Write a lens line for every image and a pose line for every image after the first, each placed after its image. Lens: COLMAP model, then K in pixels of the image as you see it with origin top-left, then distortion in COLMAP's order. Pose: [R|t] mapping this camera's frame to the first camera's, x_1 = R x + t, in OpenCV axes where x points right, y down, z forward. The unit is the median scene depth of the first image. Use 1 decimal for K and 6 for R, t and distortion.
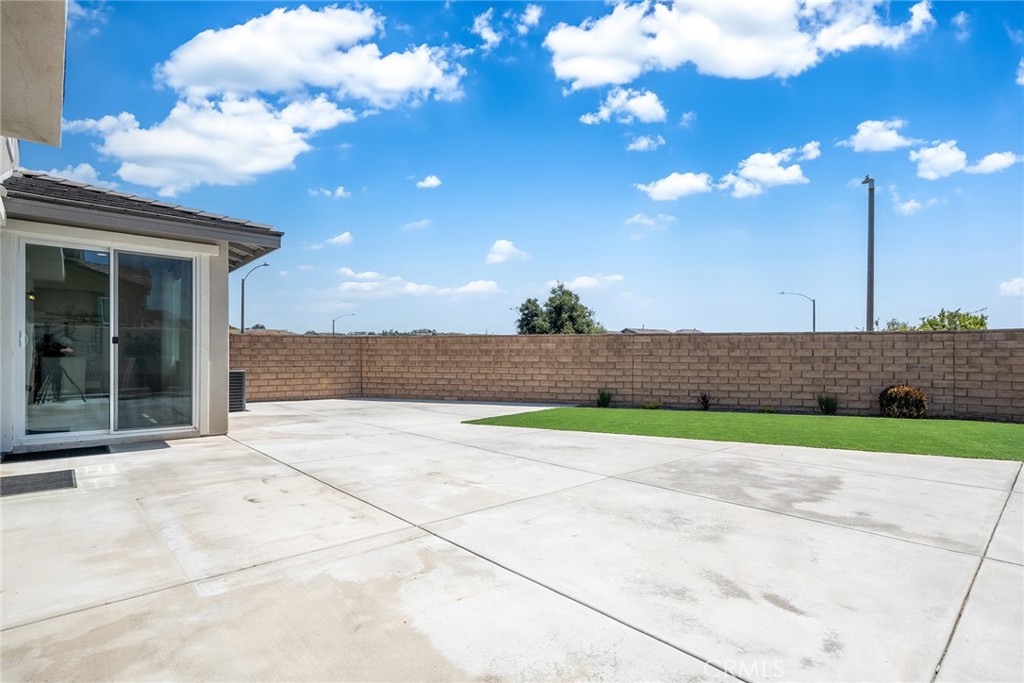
lens RADIAL K [[510.7, 0, 512.5], [0, 510.7, 360.0], [0, 0, 1]] dist [0.000550, -0.000129]
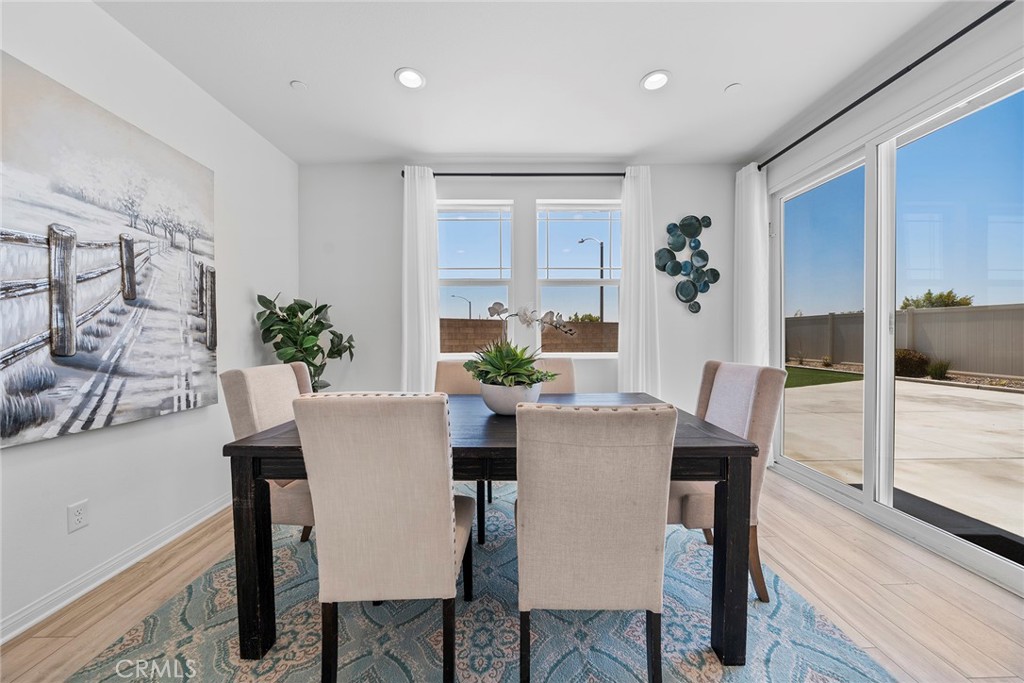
lens RADIAL K [[350.9, 0, 516.5], [0, 350.9, 338.1], [0, 0, 1]] dist [-0.004548, -0.000082]
pose [[0.660591, -0.011543, 0.750657, -0.871000], [0.011479, 0.999920, 0.005274, -0.020735], [-0.750658, 0.005133, 0.660671, 0.722862]]
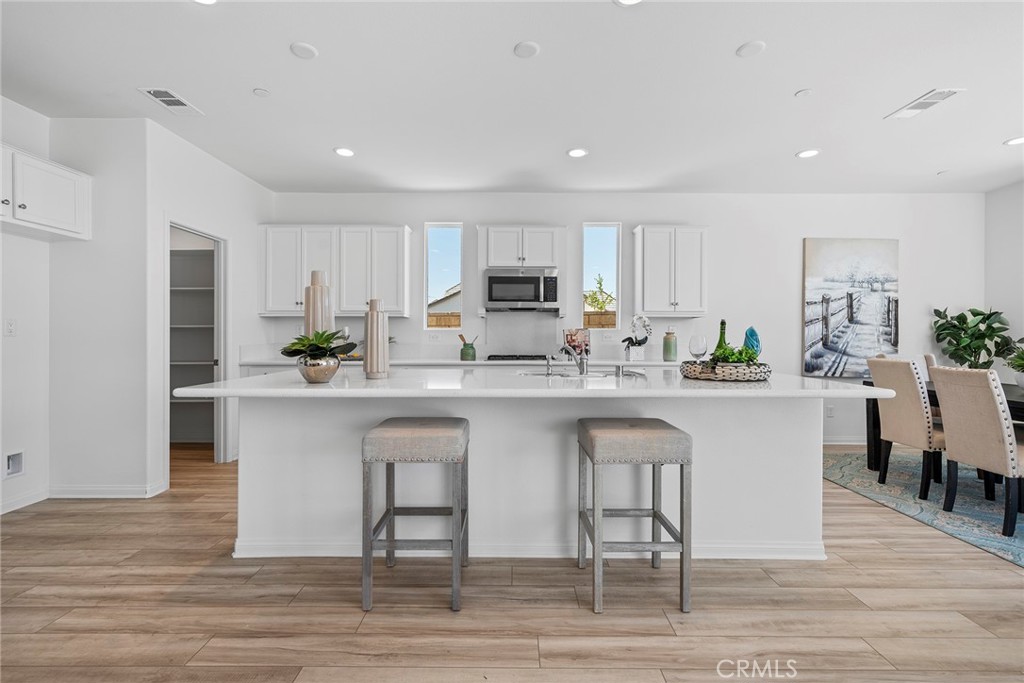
lens RADIAL K [[465.1, 0, 512.0], [0, 465.1, 341.5], [0, 0, 1]] dist [0.000114, 0.000092]
pose [[0.743378, 0.004767, -0.668855, -0.799508], [-0.003453, 0.999989, 0.003289, -0.019100], [0.668863, -0.000135, 0.743386, 0.342639]]
